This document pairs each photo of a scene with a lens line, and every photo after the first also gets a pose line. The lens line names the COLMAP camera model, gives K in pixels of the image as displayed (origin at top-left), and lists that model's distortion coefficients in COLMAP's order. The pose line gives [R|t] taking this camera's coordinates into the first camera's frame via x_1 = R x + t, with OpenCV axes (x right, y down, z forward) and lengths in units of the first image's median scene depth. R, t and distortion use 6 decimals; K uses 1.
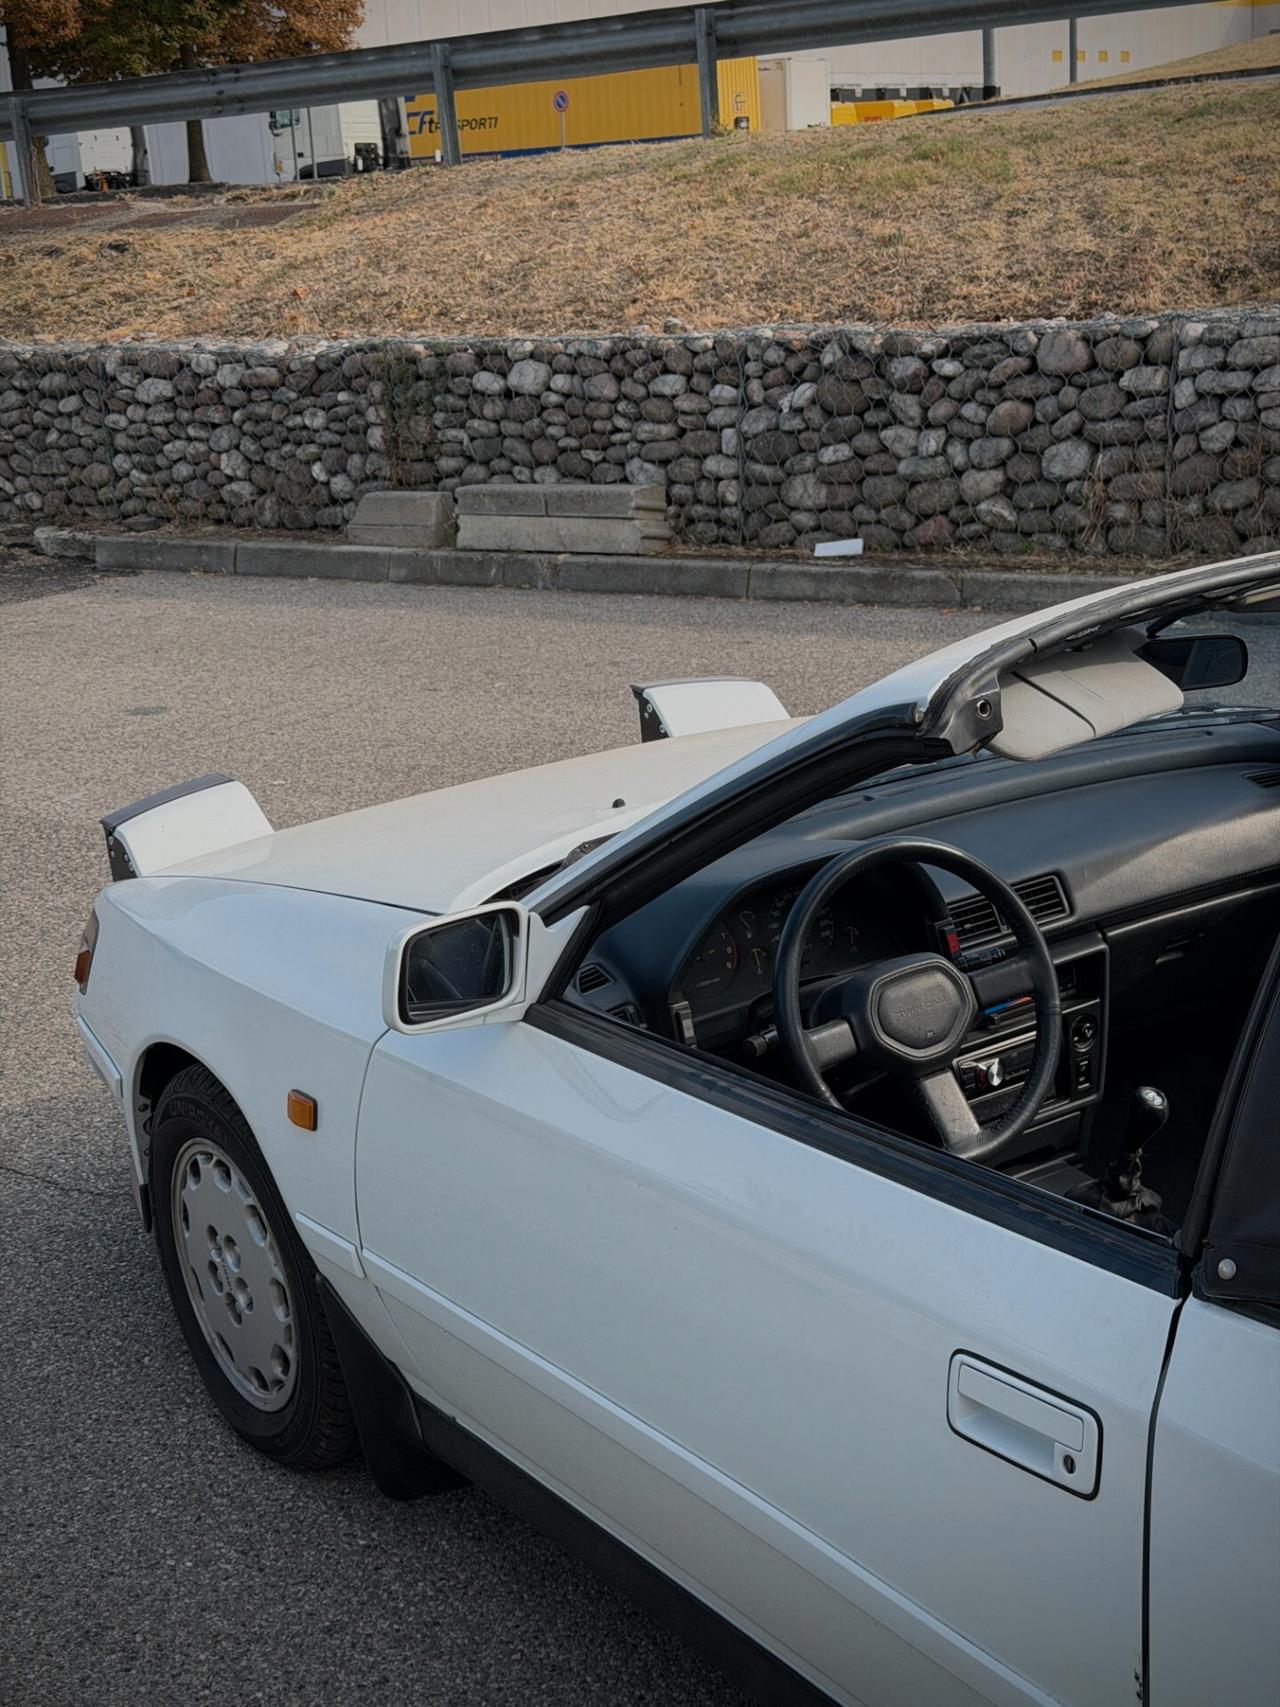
lens RADIAL K [[2350.8, 0, 641.4], [0, 2350.8, 849.4], [0, 0, 1]] dist [0.171539, -0.309085]
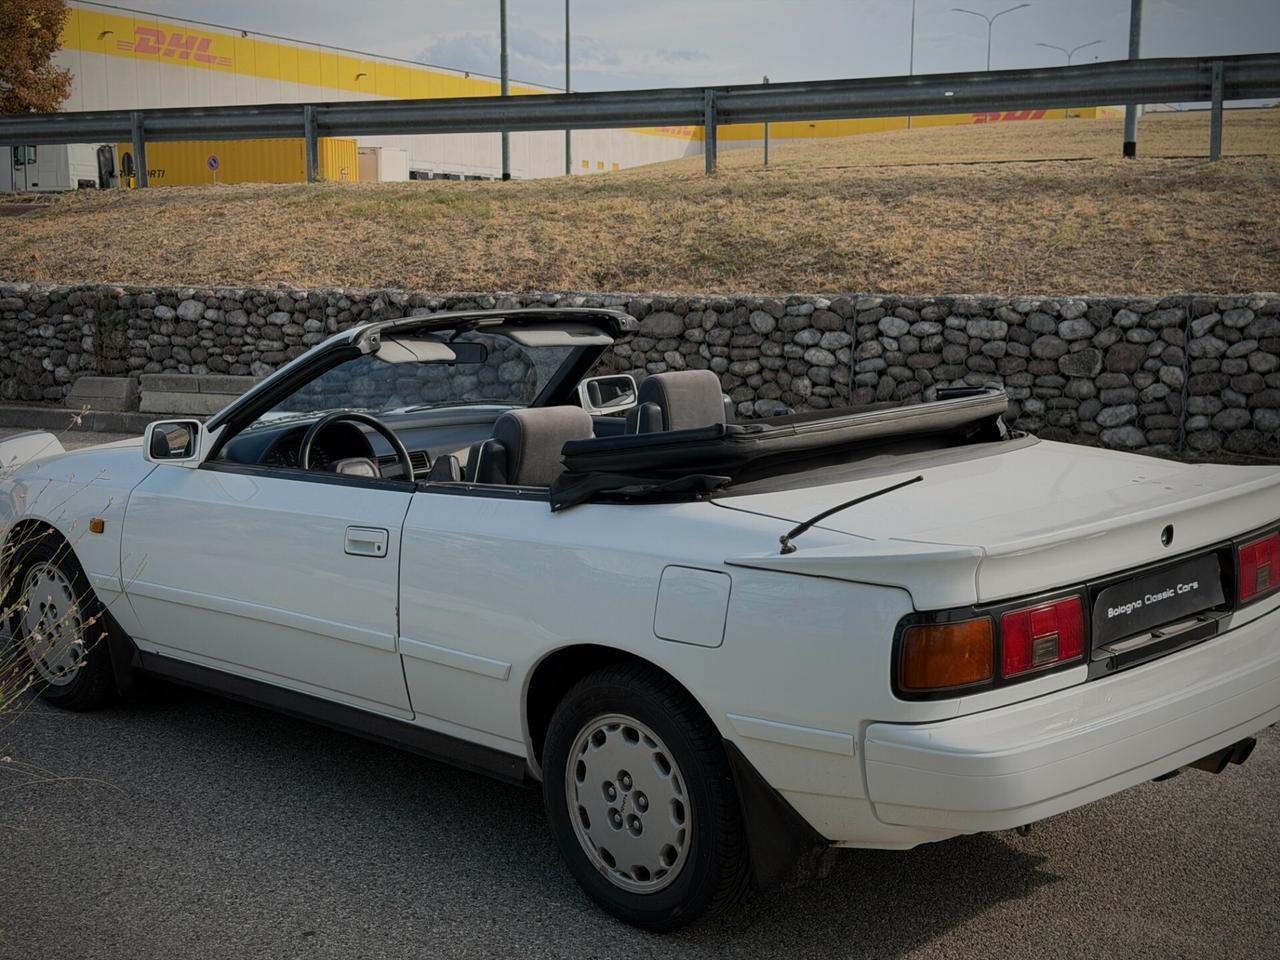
lens RADIAL K [[1762.7, 0, 632.0], [0, 1762.7, 479.5], [0, 0, 1]] dist [0.171539, -0.309085]
pose [[0.978468, 0.036592, 0.203129, 0.004497], [-0.008061, 0.990183, -0.139543, 0.082679], [-0.206241, 0.134901, 0.969158, -0.228788]]
